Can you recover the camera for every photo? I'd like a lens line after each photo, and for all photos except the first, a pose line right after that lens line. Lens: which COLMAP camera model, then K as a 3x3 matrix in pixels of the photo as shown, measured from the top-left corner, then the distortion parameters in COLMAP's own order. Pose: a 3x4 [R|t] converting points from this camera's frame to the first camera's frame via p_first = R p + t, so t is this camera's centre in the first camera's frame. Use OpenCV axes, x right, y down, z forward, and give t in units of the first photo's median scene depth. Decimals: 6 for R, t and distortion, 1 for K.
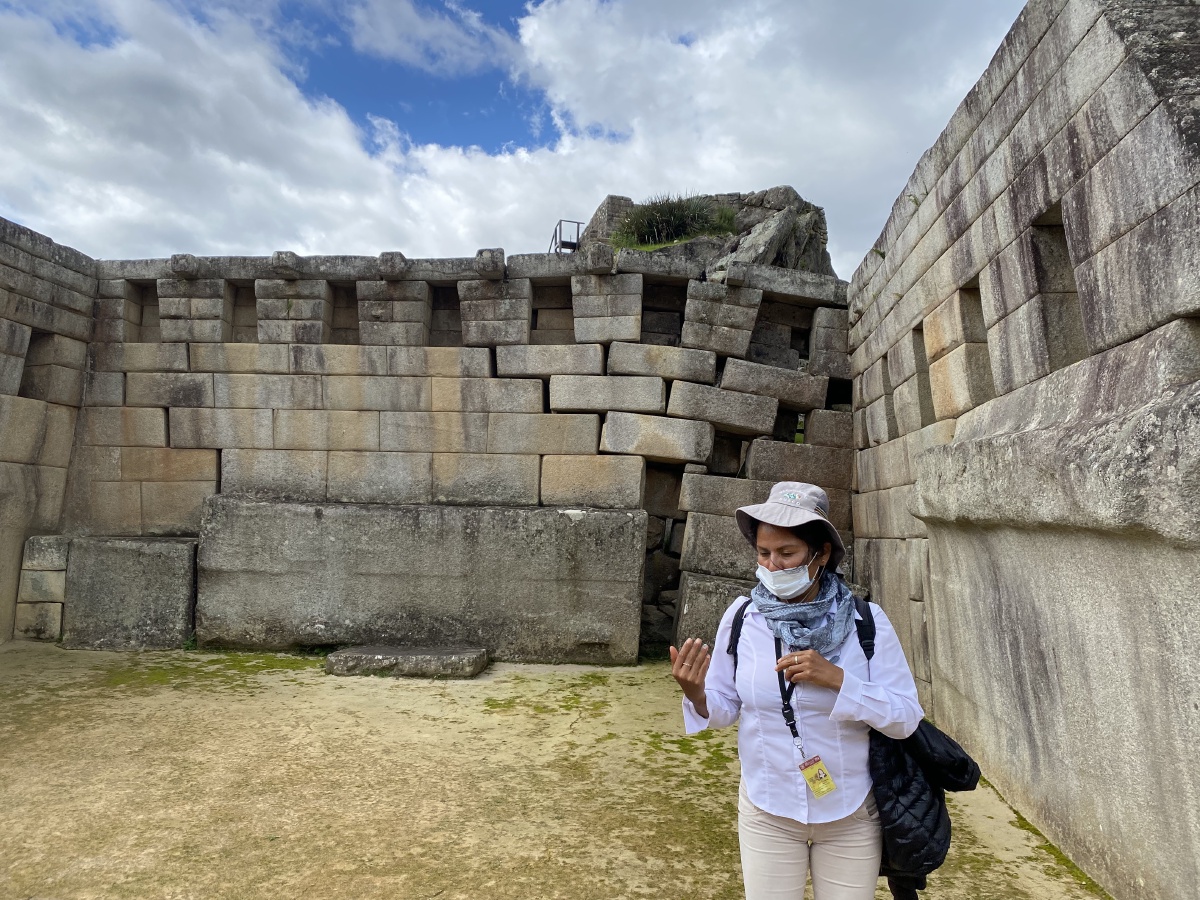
lens RADIAL K [[901.4, 0, 599.7], [0, 901.4, 446.3], [0, 0, 1]] dist [0.117301, -0.128872]
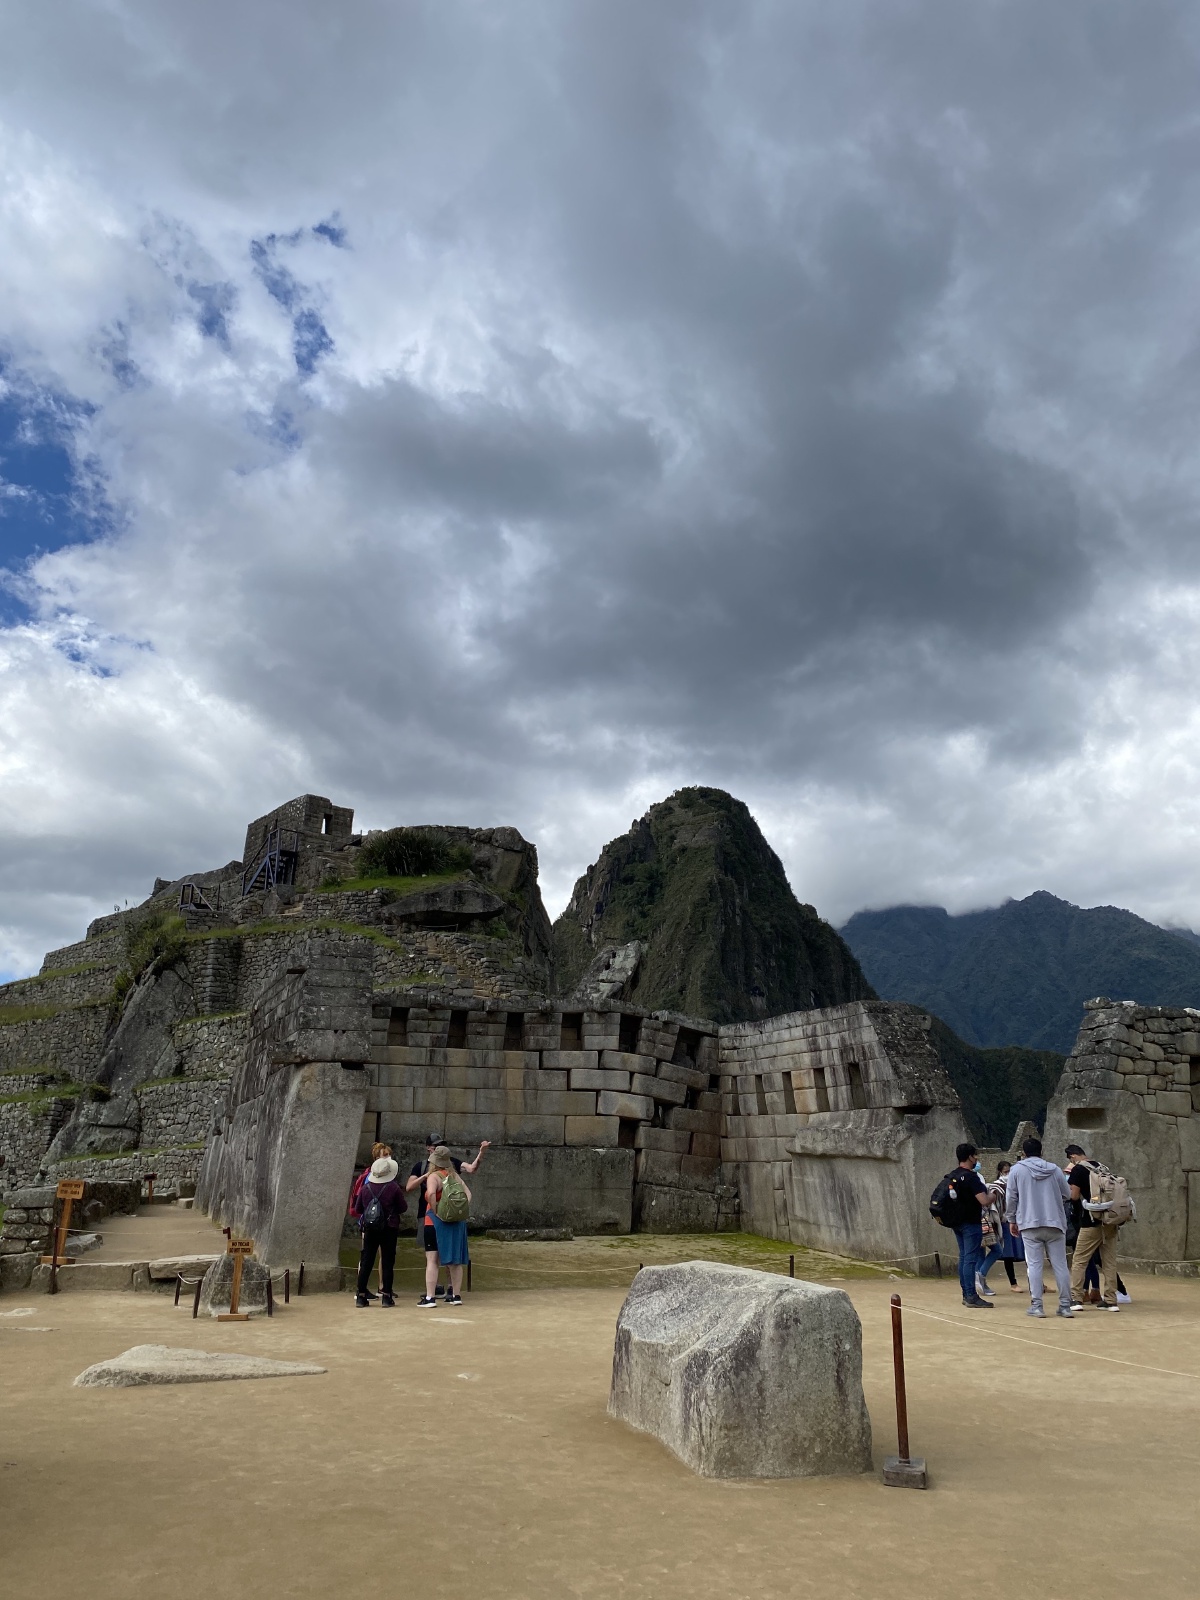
lens RADIAL K [[1201.8, 0, 635.6], [0, 1201.8, 802.4], [0, 0, 1]] dist [0.117301, -0.128872]
pose [[0.898507, 0.111509, 0.424559, -1.024761], [-0.028142, 0.979840, -0.197794, -0.127235], [-0.438056, 0.165771, 0.883531, -1.265914]]
